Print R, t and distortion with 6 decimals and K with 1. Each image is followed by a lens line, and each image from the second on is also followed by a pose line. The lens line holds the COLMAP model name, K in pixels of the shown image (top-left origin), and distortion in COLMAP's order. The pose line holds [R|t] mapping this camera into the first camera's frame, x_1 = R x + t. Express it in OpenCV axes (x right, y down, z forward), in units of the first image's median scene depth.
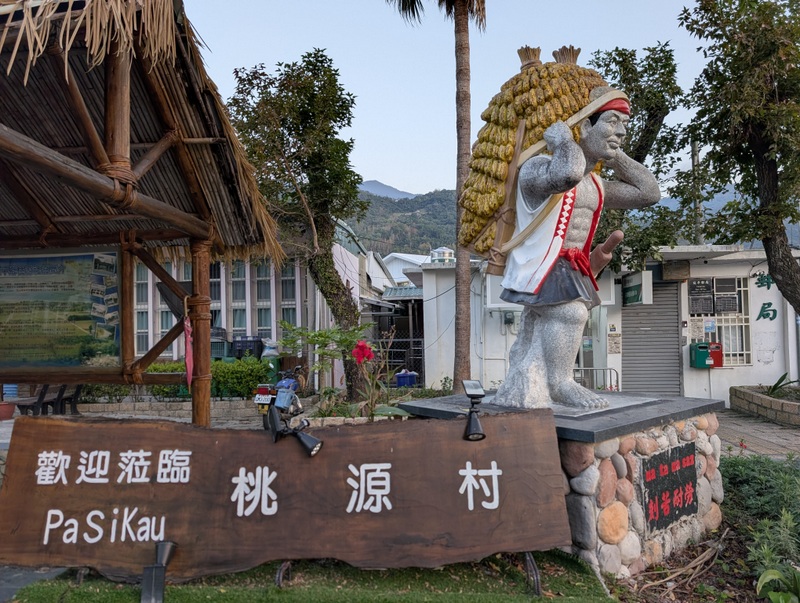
lens RADIAL K [[573.1, 0, 404.2], [0, 573.1, 302.7], [0, 0, 1]] dist [0.017543, 0.000666]
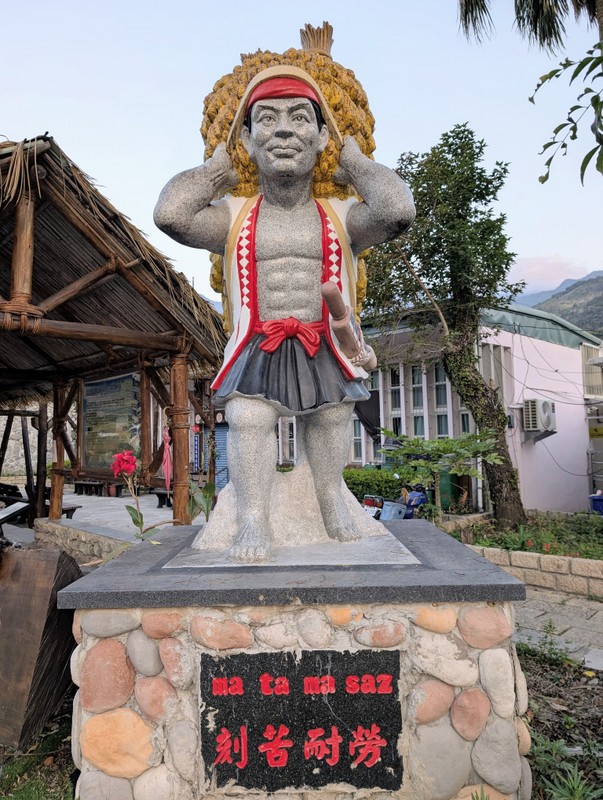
lens RADIAL K [[573.1, 0, 281.1], [0, 573.1, 394.4], [0, 0, 1]] dist [0.017543, 0.000666]
pose [[0.754509, -0.048665, -0.654483, 0.687445], [0.030800, 0.998774, -0.038759, 0.018728], [0.655567, 0.009086, 0.755083, 0.461204]]
